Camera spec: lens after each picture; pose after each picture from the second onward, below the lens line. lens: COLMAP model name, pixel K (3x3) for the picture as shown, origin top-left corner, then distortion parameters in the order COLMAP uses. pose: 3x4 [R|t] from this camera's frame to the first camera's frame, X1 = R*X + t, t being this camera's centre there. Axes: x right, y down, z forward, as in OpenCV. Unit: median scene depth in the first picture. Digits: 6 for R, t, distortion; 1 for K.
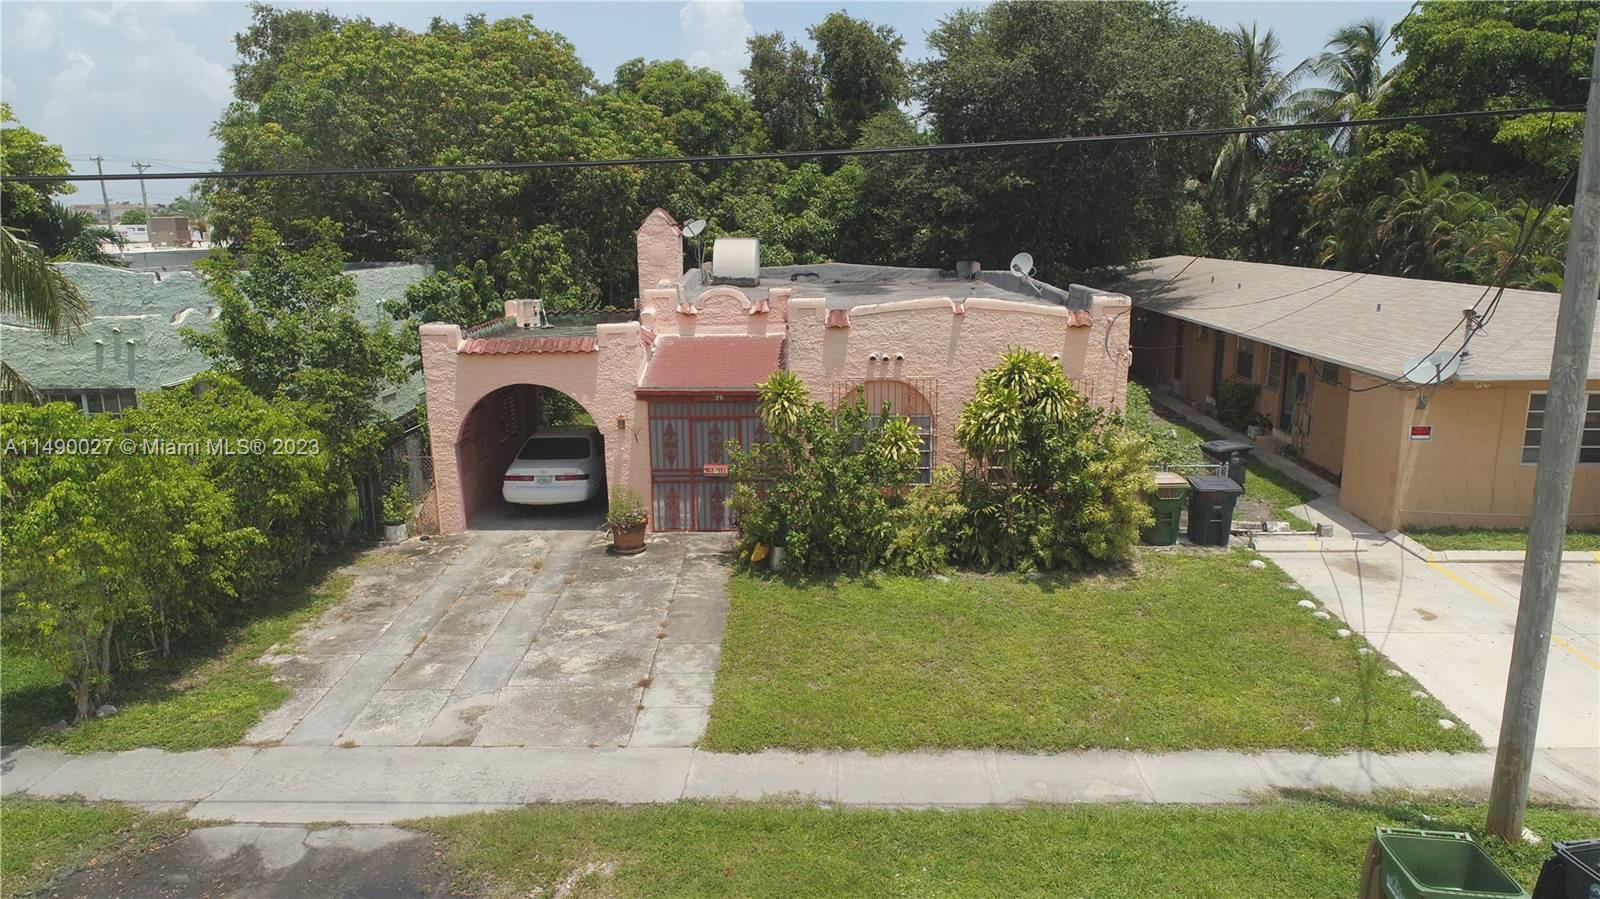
lens RADIAL K [[1072.9, 0, 797.6], [0, 1072.9, 455.5], [0, 0, 1]] dist [-0.001741, -0.001473]
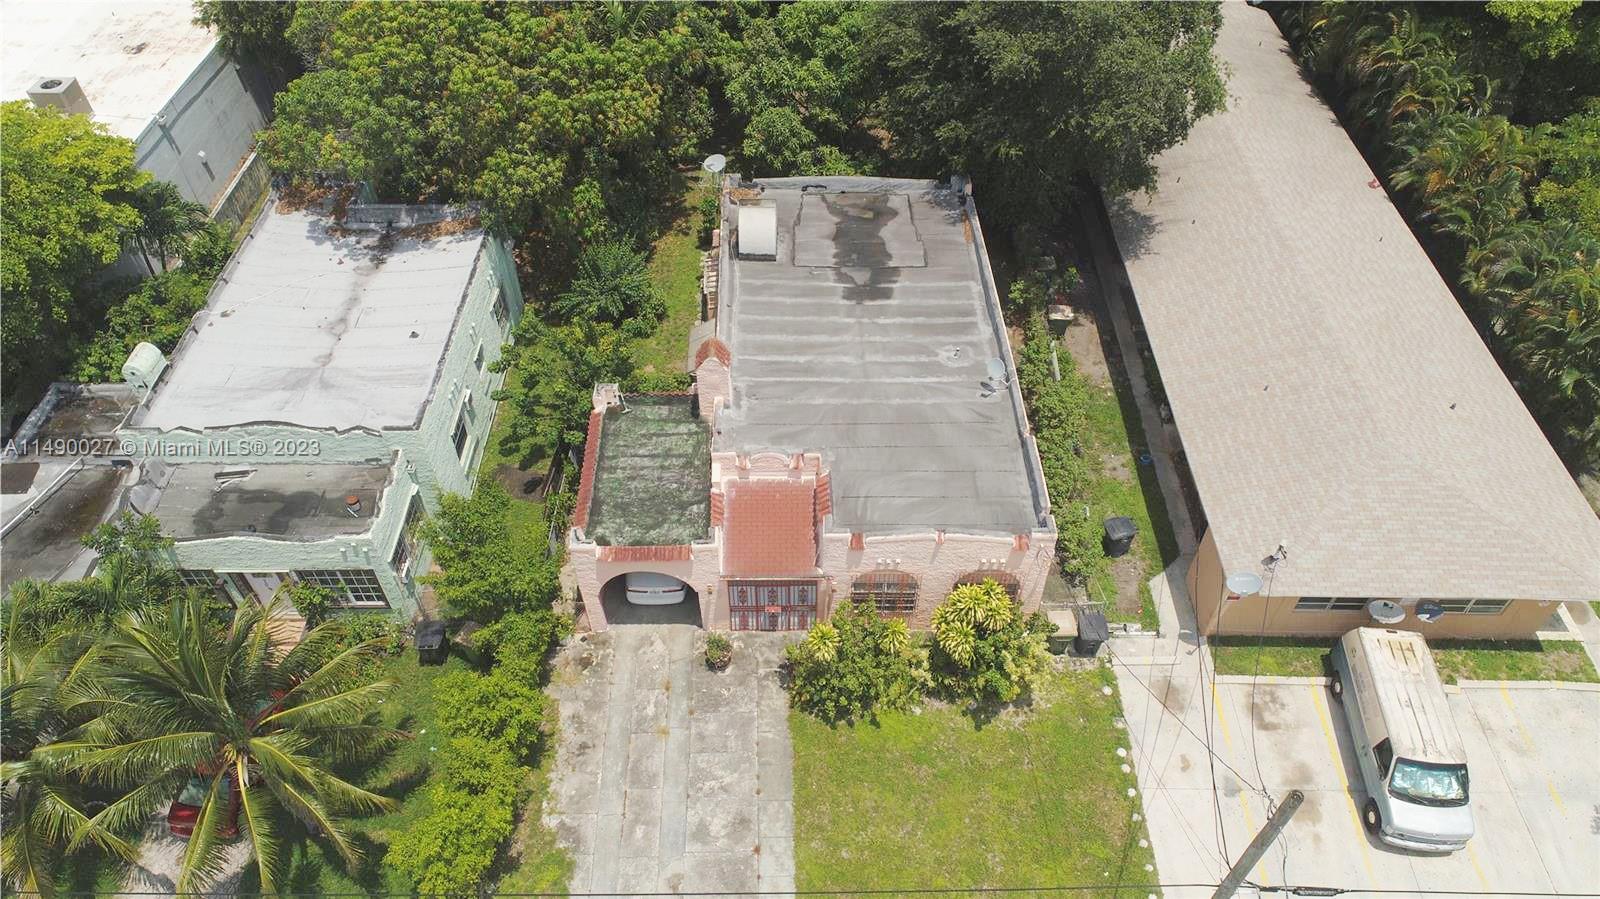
lens RADIAL K [[1072.9, 0, 797.6], [0, 1072.9, 455.5], [0, 0, 1]] dist [-0.001741, -0.001473]
pose [[0.999596, -0.015284, 0.023947, -0.075451], [-0.000893, 0.825630, 0.564212, -1.037274], [-0.028395, -0.564005, 0.825283, -0.134255]]
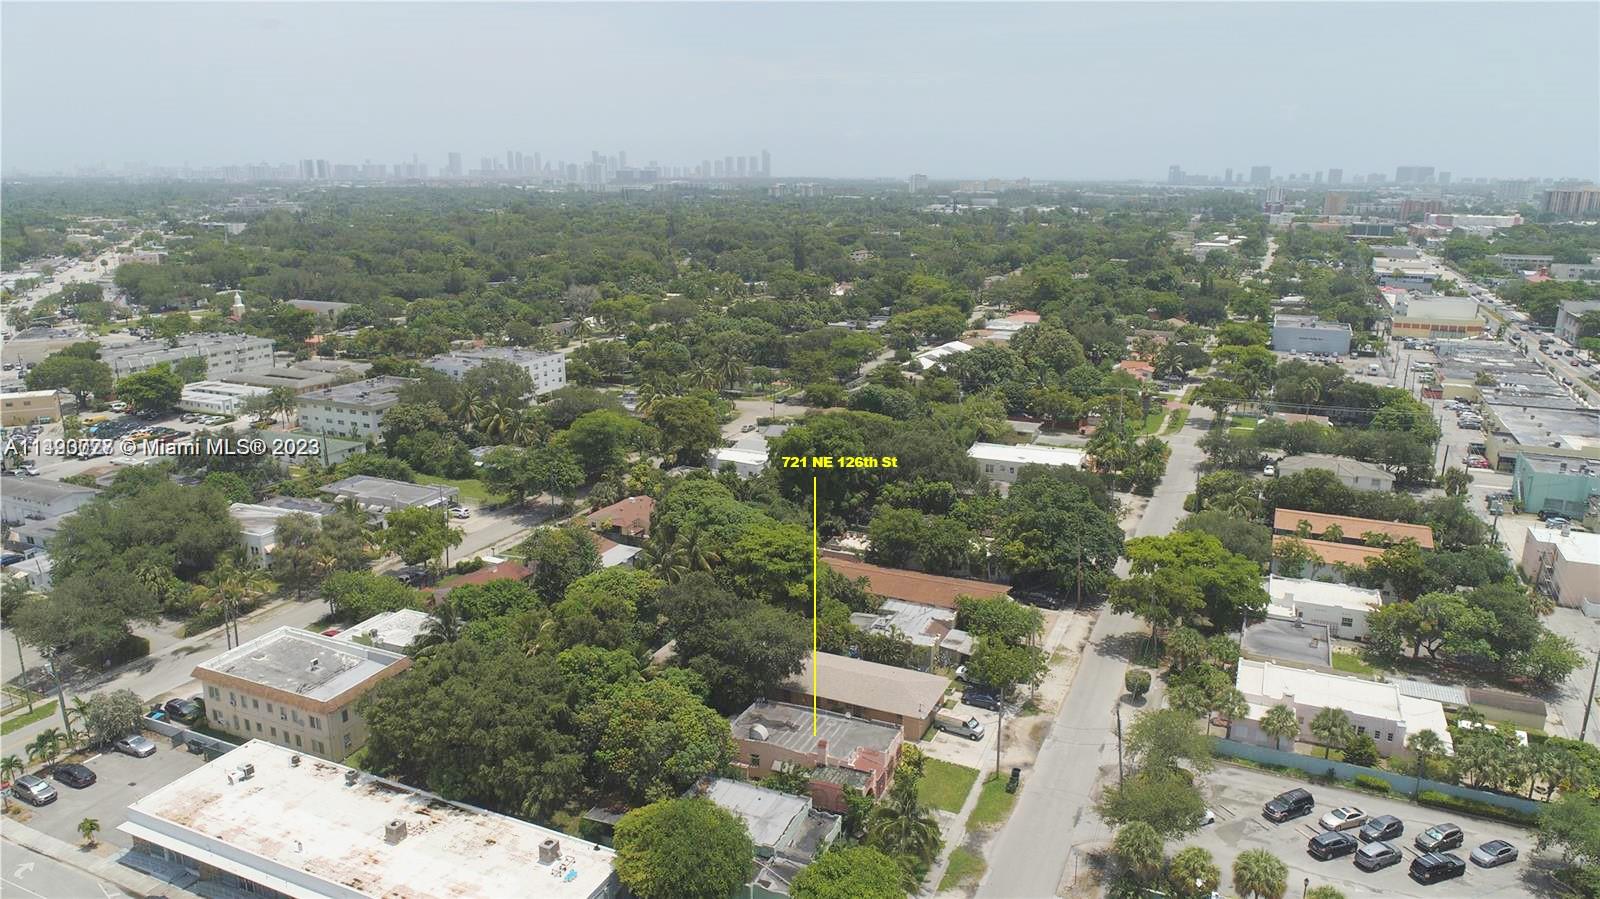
lens RADIAL K [[1072.9, 0, 797.6], [0, 1072.9, 455.5], [0, 0, 1]] dist [-0.001741, -0.001473]
pose [[0.380840, -0.232393, 0.894960, -4.889900], [0.187588, 0.967191, 0.171323, -2.720512], [-0.905412, 0.102637, 0.411940, -1.091610]]
